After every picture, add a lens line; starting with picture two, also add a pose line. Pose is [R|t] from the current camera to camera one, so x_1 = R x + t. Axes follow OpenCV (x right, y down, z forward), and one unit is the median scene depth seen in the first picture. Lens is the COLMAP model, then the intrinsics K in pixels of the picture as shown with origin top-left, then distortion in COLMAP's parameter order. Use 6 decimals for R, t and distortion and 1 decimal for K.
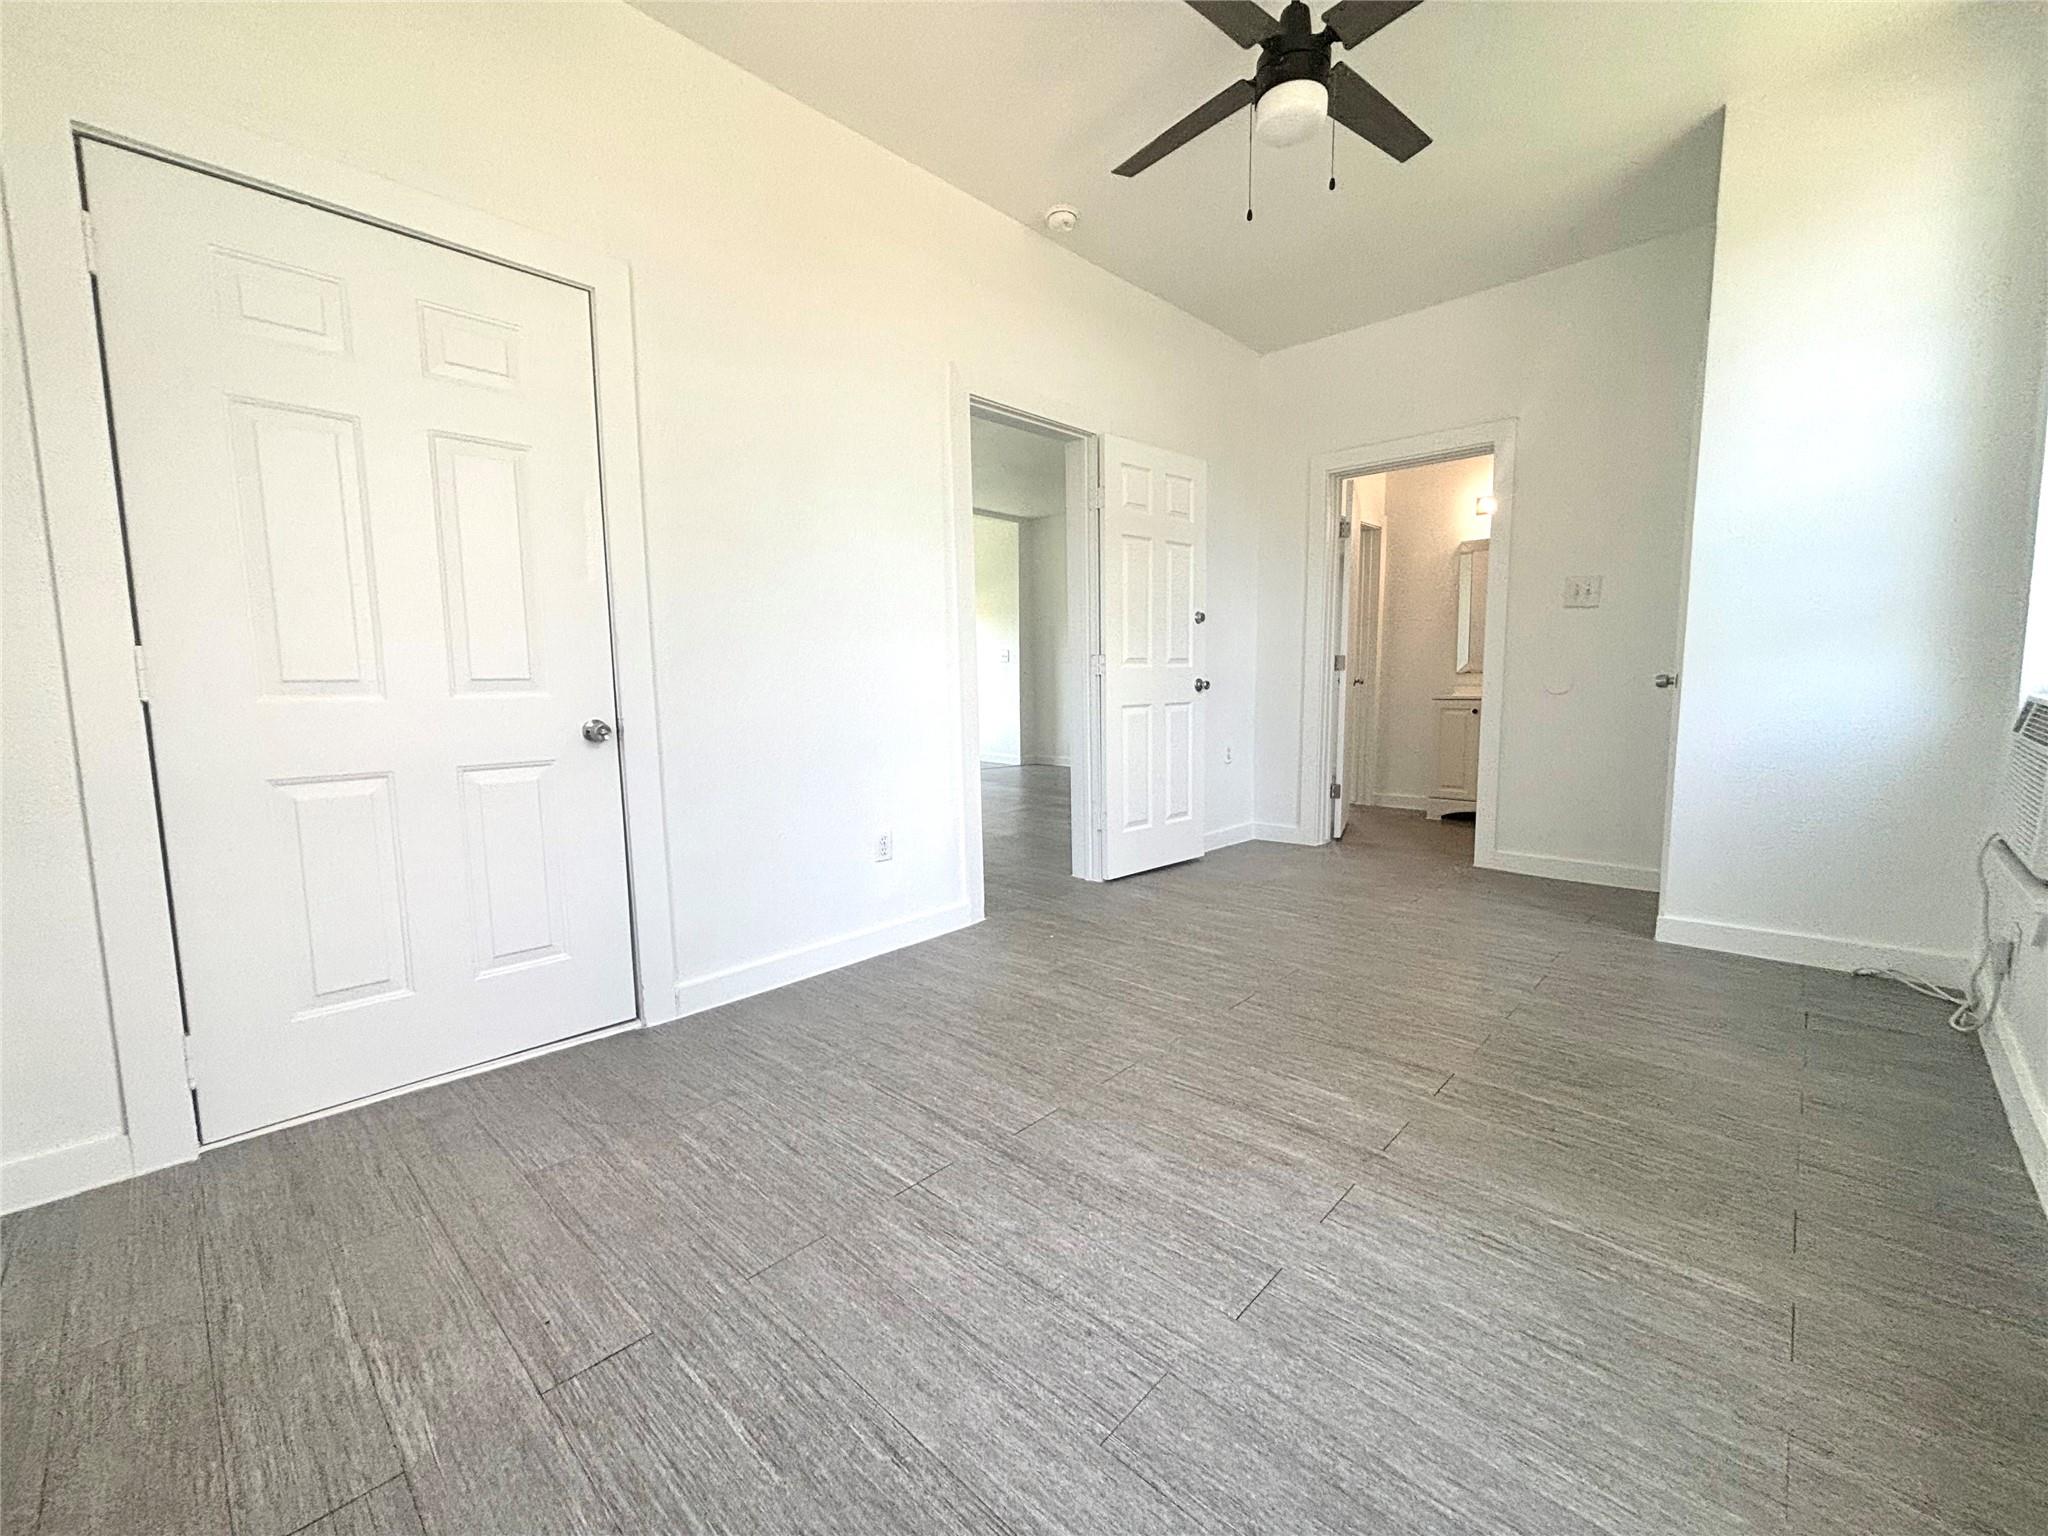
lens RADIAL K [[838.6, 0, 1024.0], [0, 838.6, 768.0], [0, 0, 1]] dist [0.000871, 0.000059]
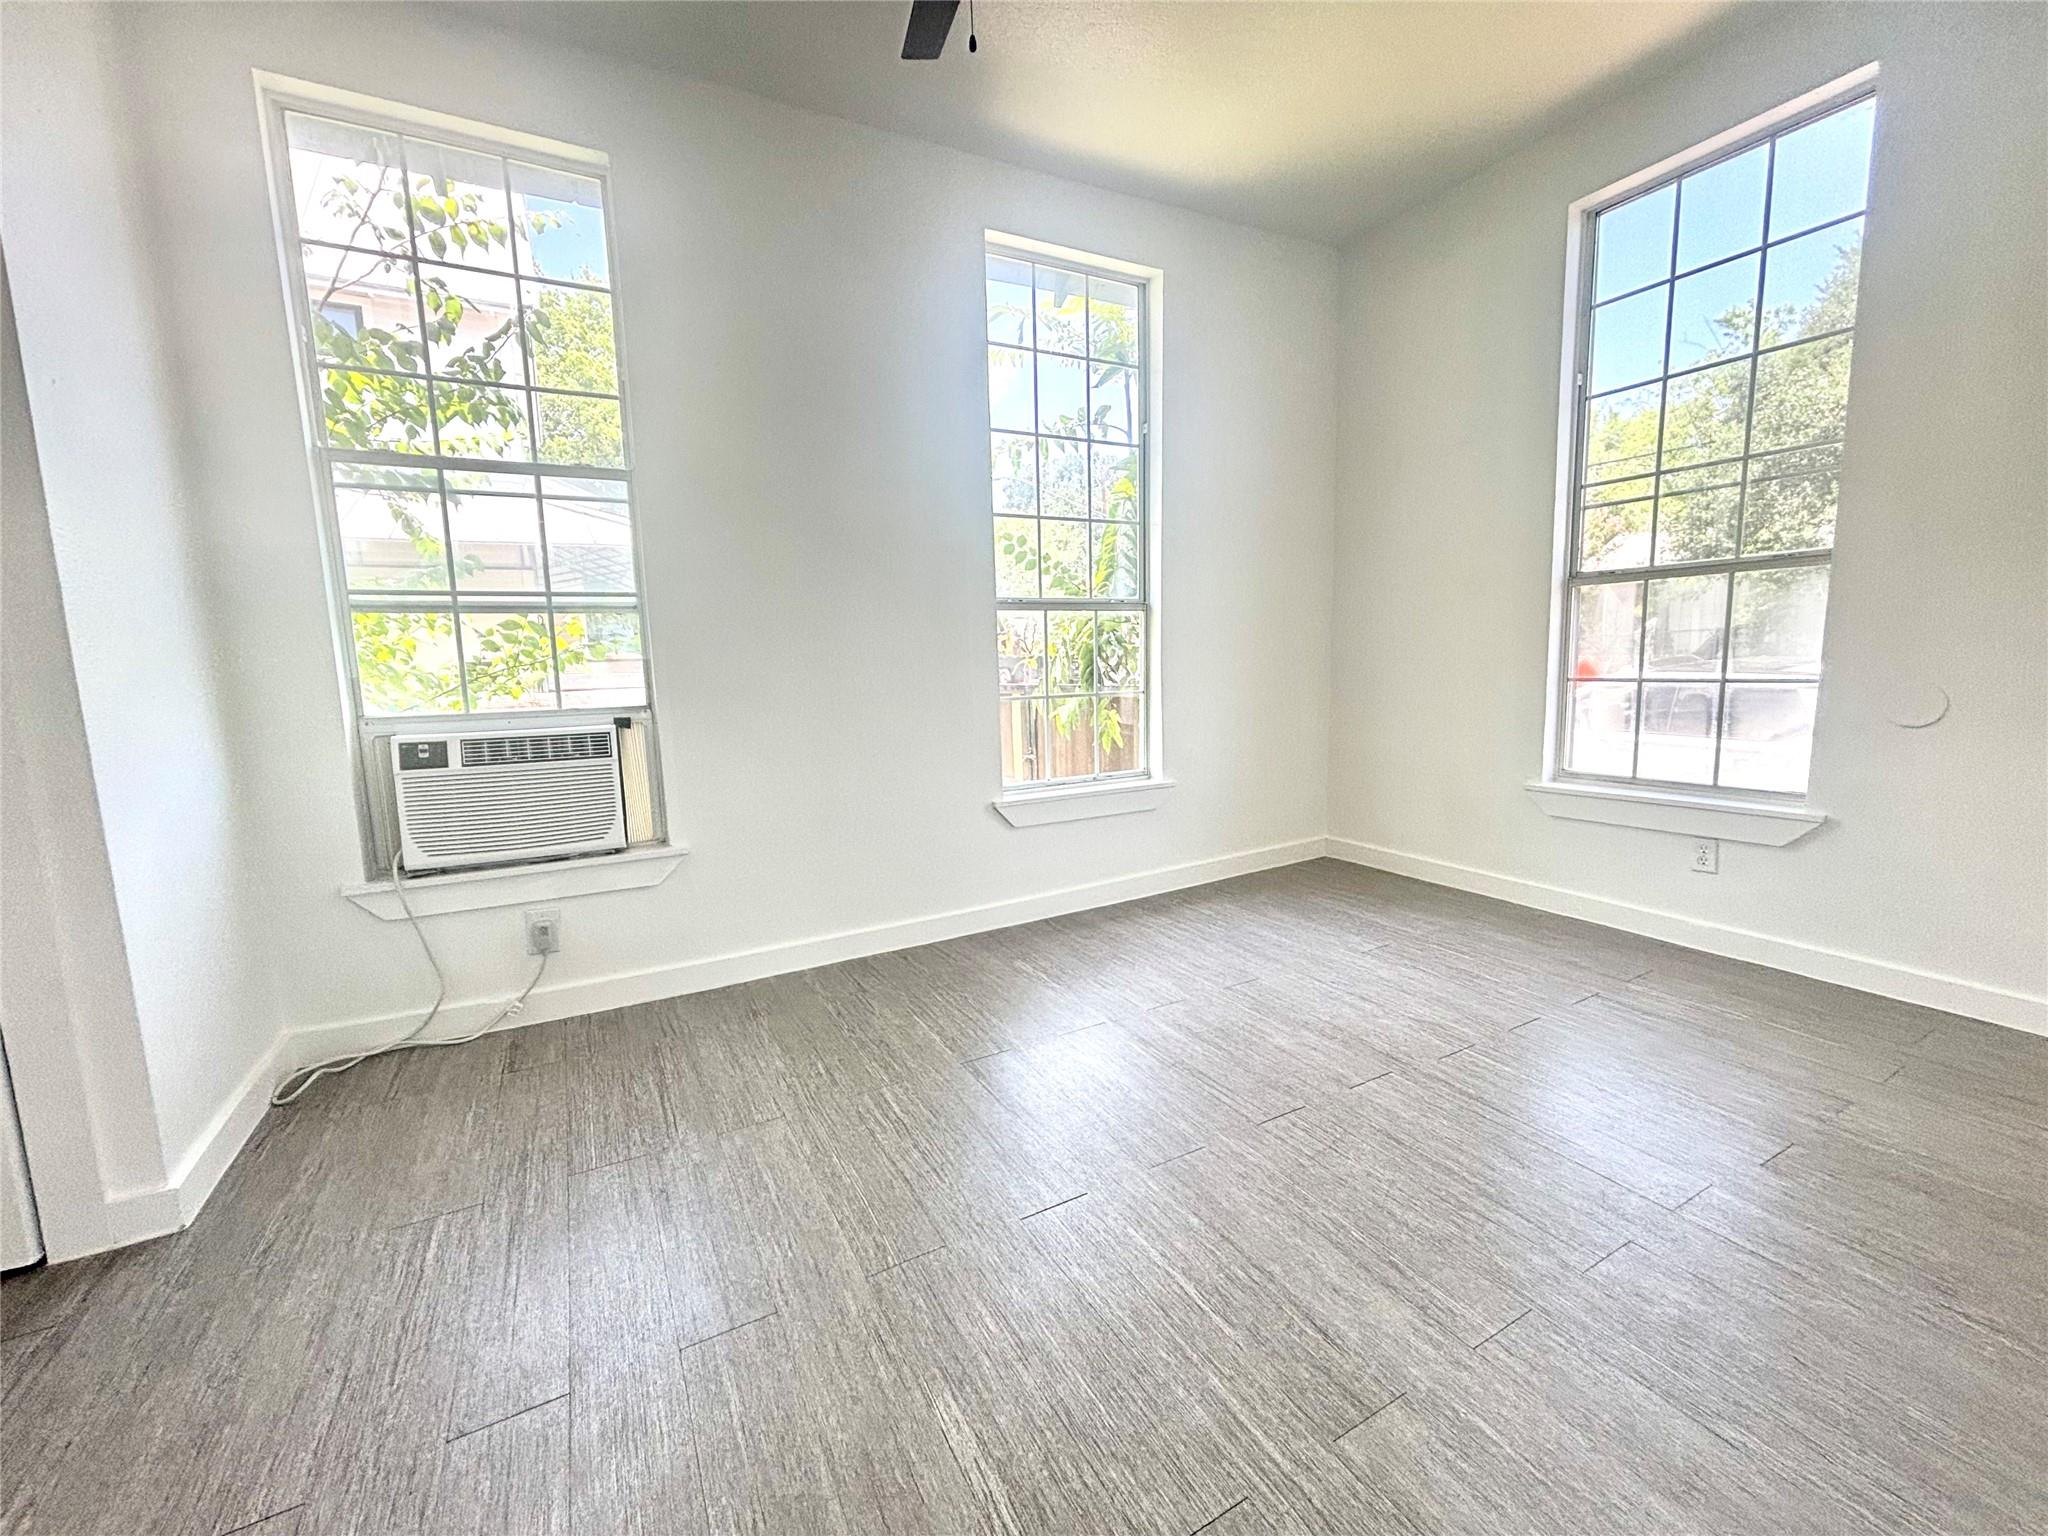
lens RADIAL K [[838.6, 0, 1024.0], [0, 838.6, 768.0], [0, 0, 1]] dist [0.000871, 0.000059]
pose [[-0.950031, 0.003943, 0.312132, 0.098412], [0.079665, 0.969871, 0.230224, -0.257515], [-0.301820, 0.243586, -0.921721, 1.937269]]
